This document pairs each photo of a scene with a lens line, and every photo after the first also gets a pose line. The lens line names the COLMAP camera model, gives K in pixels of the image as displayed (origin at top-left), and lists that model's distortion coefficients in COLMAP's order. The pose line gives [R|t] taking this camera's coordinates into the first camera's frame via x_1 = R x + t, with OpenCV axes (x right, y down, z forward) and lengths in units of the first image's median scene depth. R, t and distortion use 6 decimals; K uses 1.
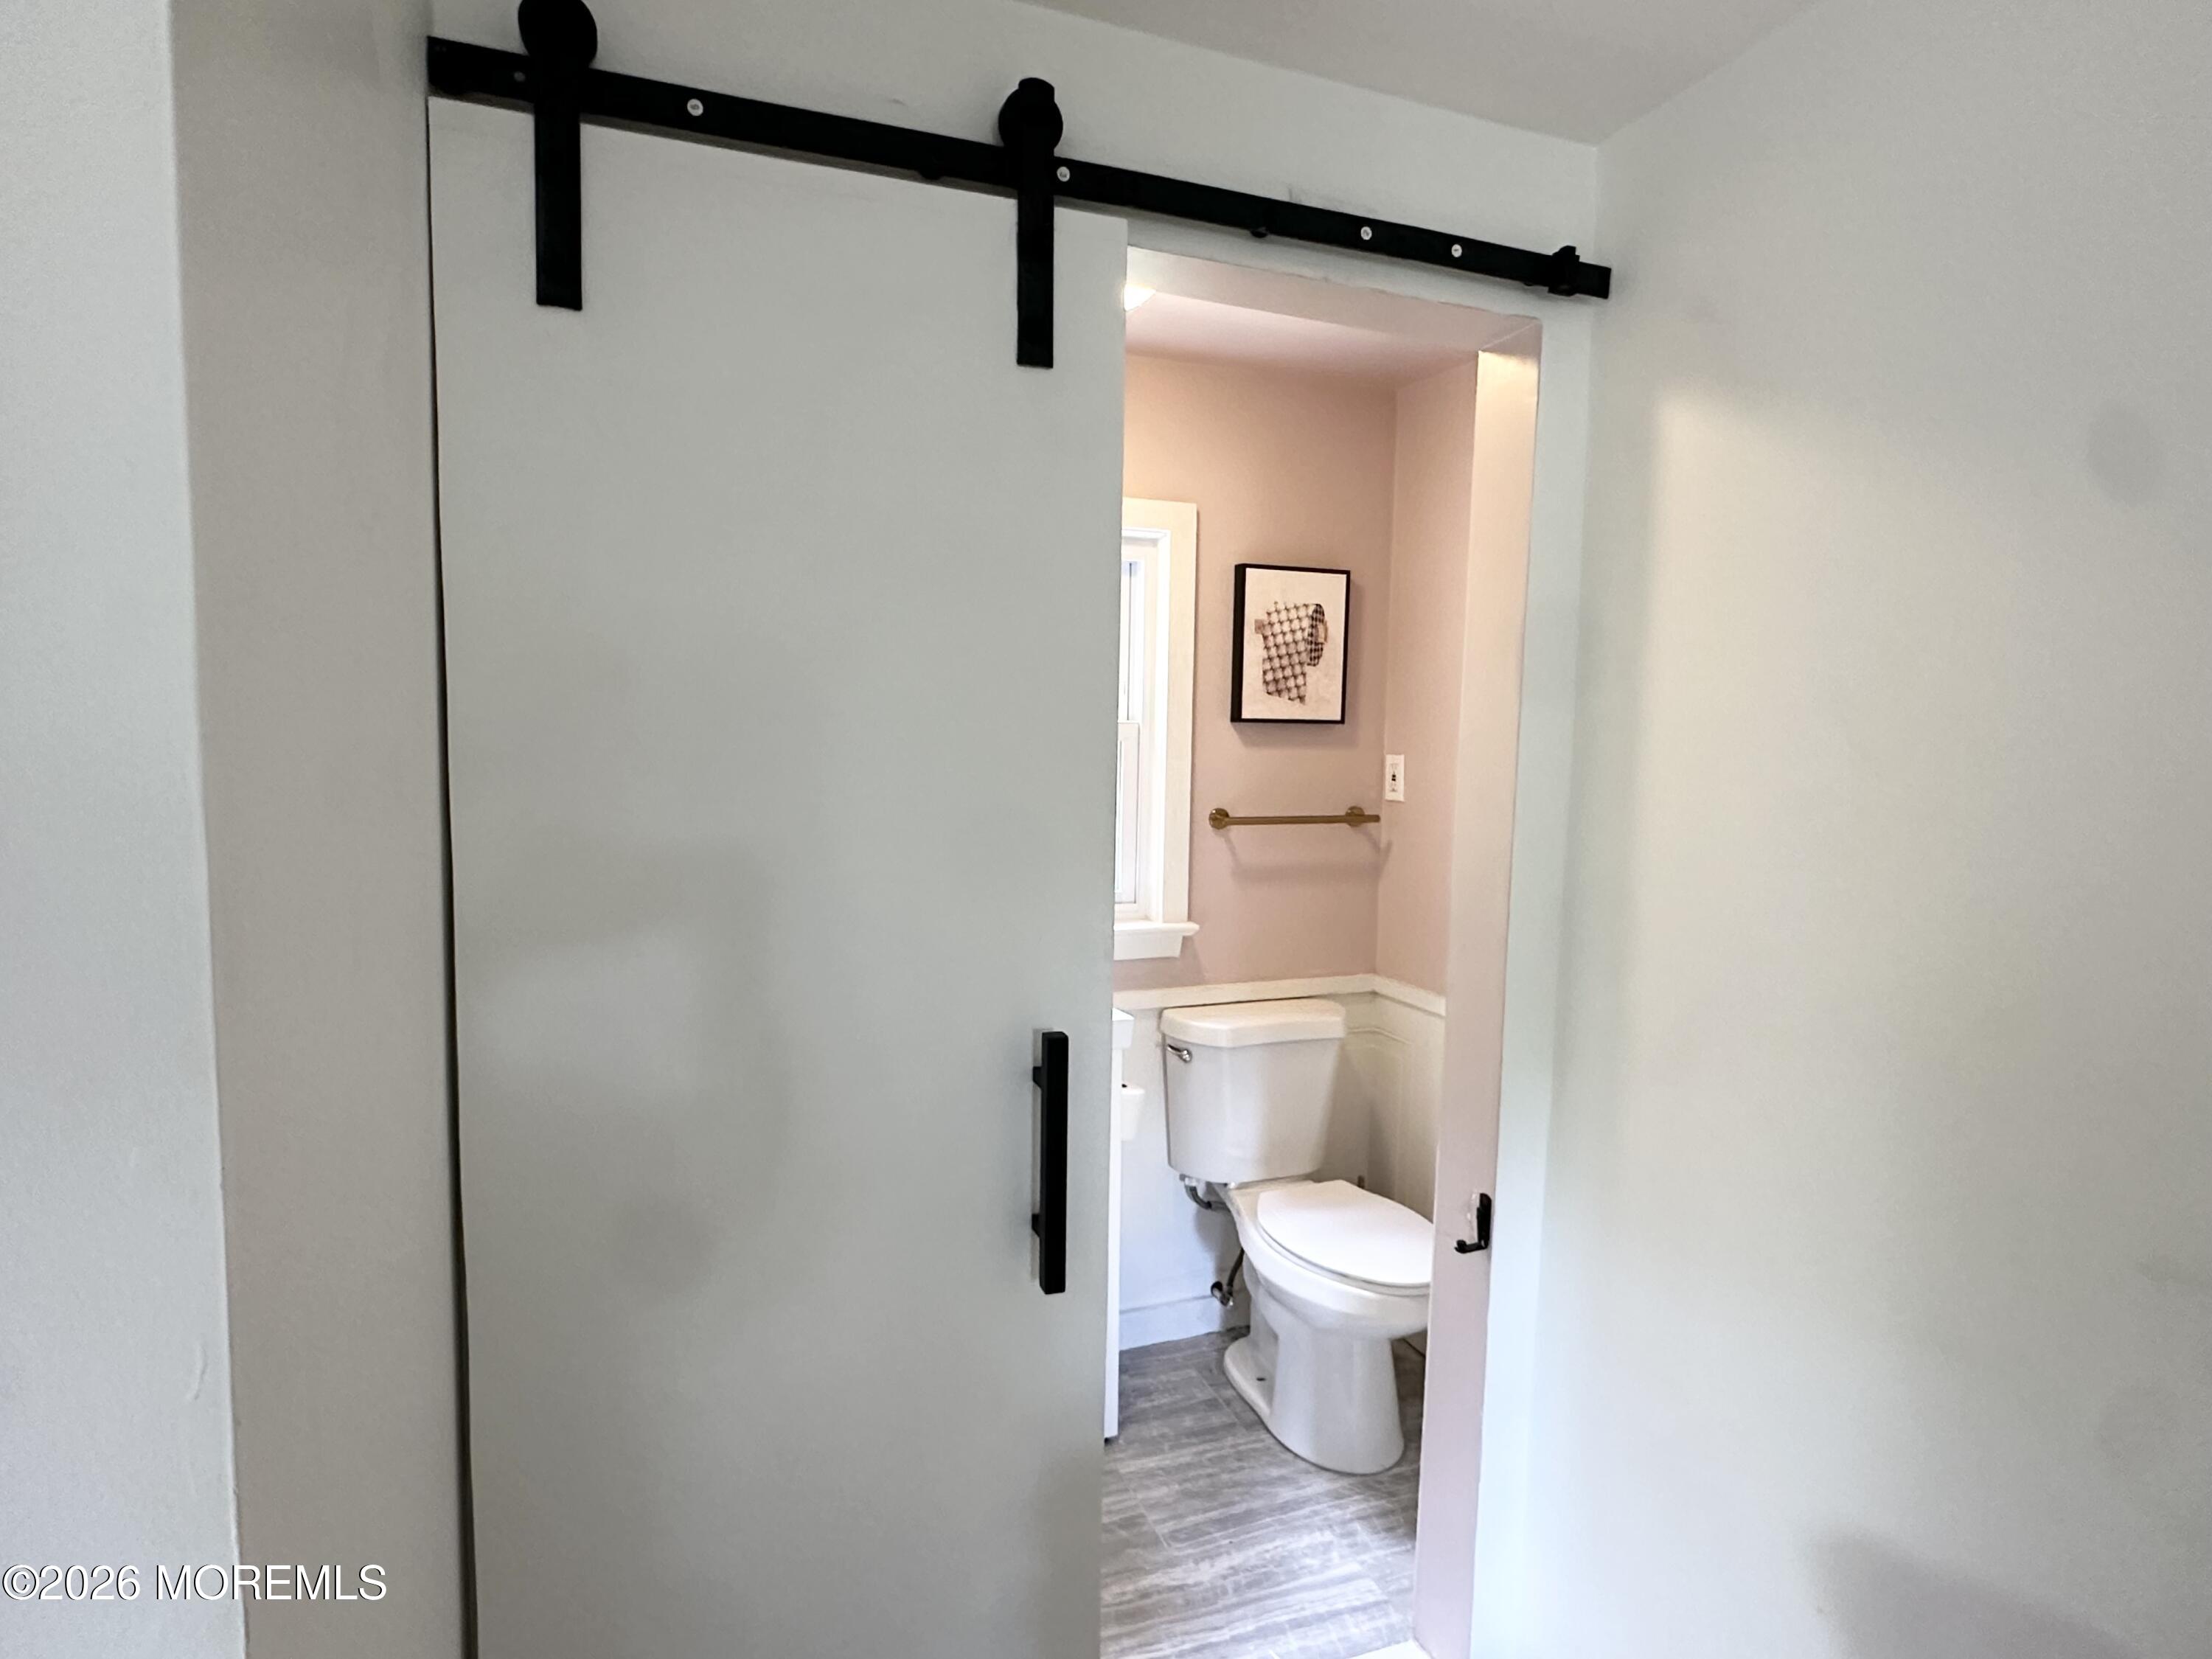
lens RADIAL K [[1209.8, 0, 1095.8], [0, 1209.8, 841.7], [0, 0, 1]] dist [-0.007278, -0.000733]
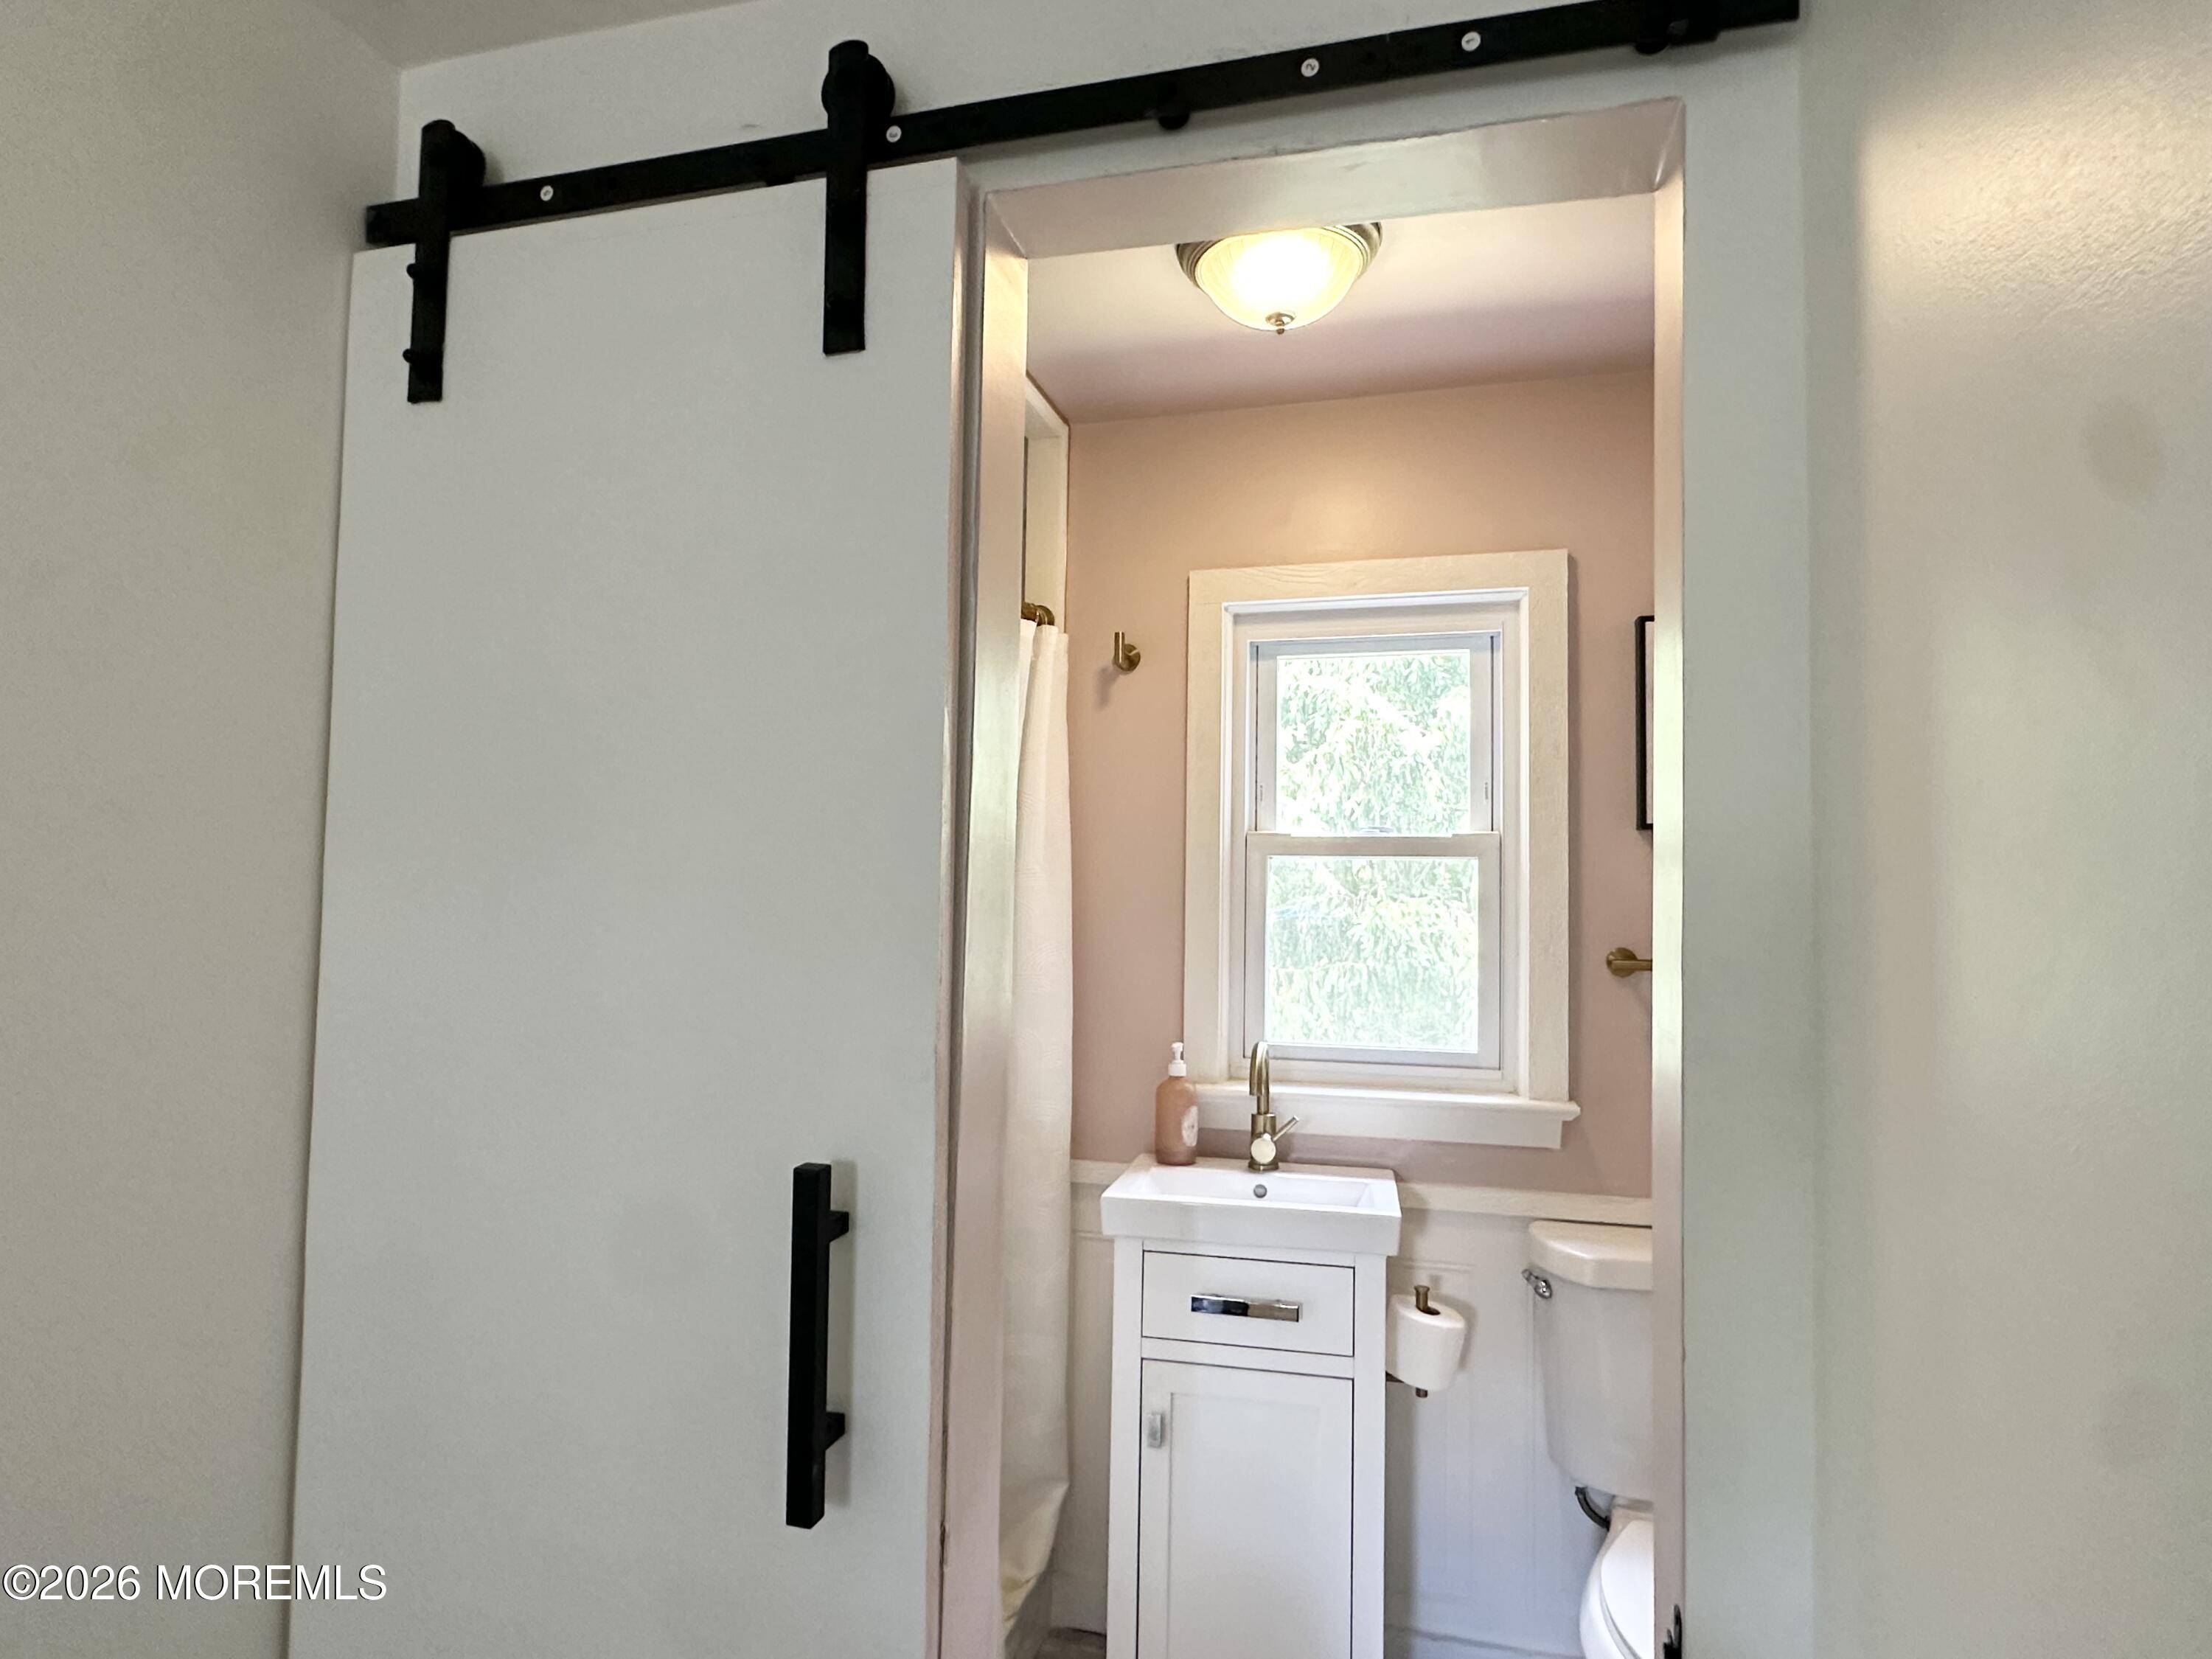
lens RADIAL K [[1209.8, 0, 1097.8], [0, 1209.8, 846.1], [0, 0, 1]] dist [-0.007278, -0.000733]
pose [[0.808723, -0.027818, -0.587531, 0.277496], [-0.057535, 0.990350, -0.126086, 0.021472], [0.585369, 0.135772, 0.799318, 0.227090]]
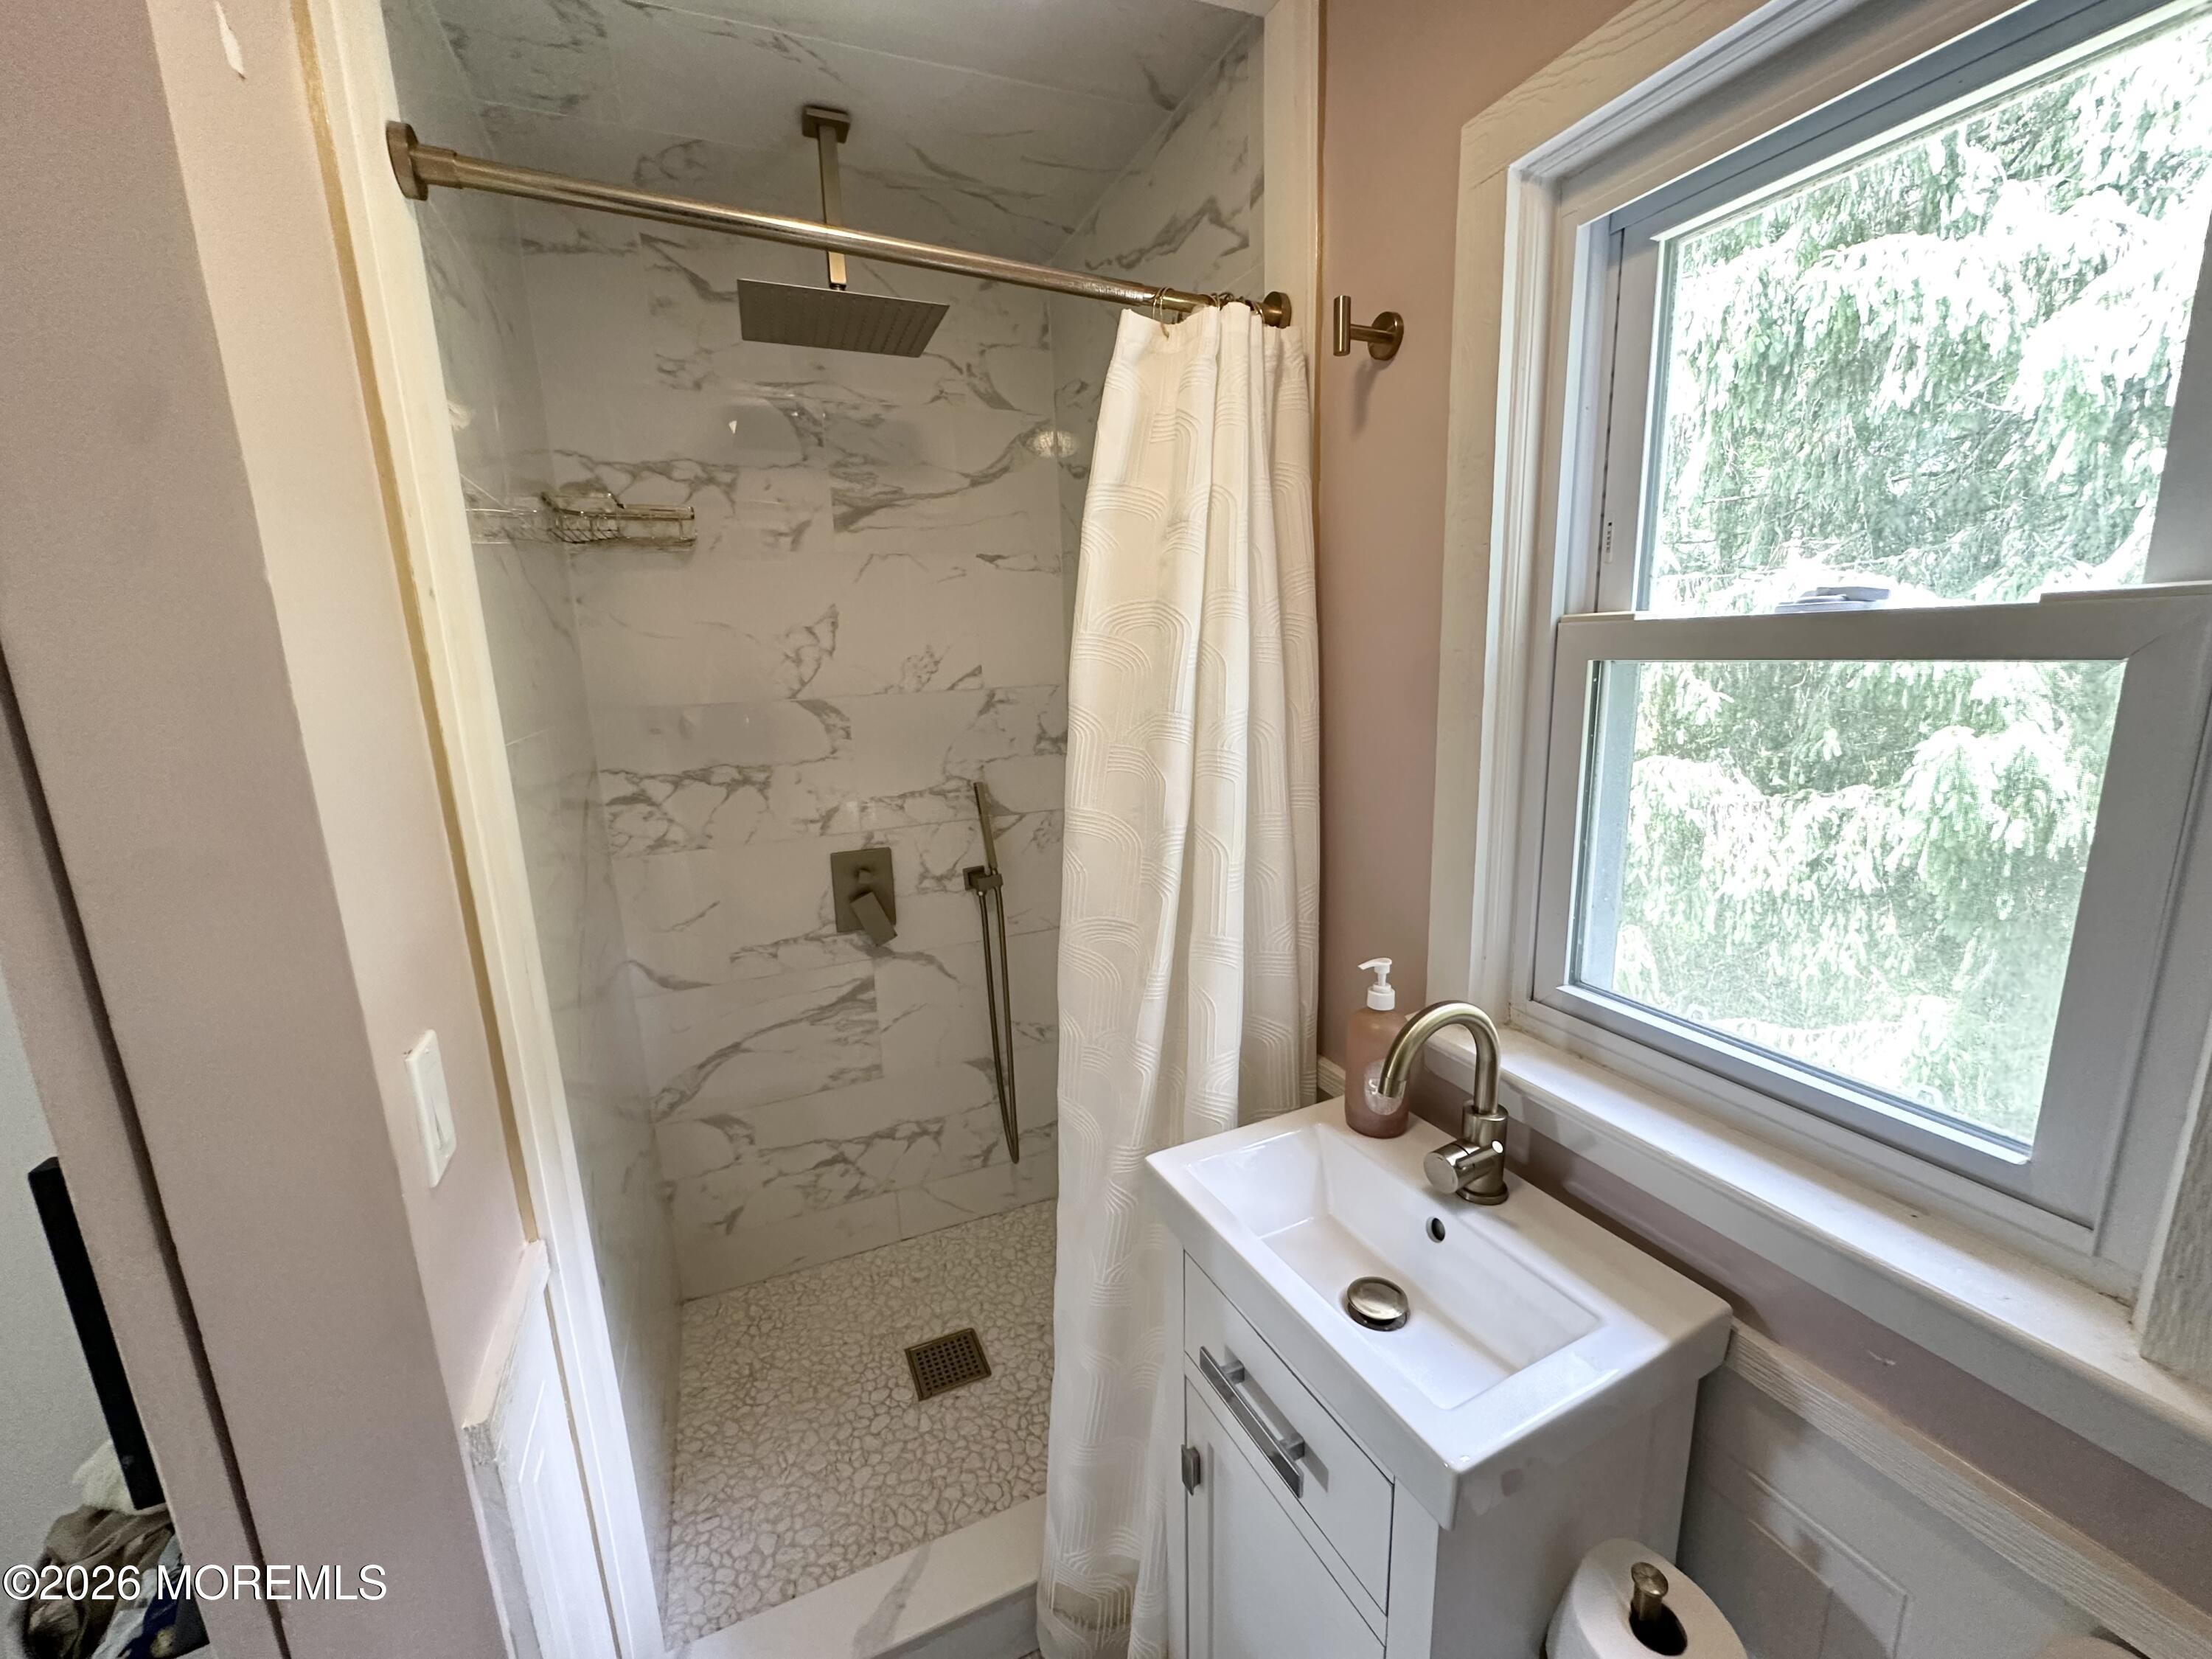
lens RADIAL K [[882.7, 0, 1120.7], [0, 882.7, 829.5], [0, 0, 1]] dist [-0.006448, 0.001146]
pose [[0.048743, 0.187523, -0.981050, 0.209158], [-0.055739, 0.981198, 0.184782, -0.068961], [0.997255, 0.045676, 0.058279, 0.751807]]
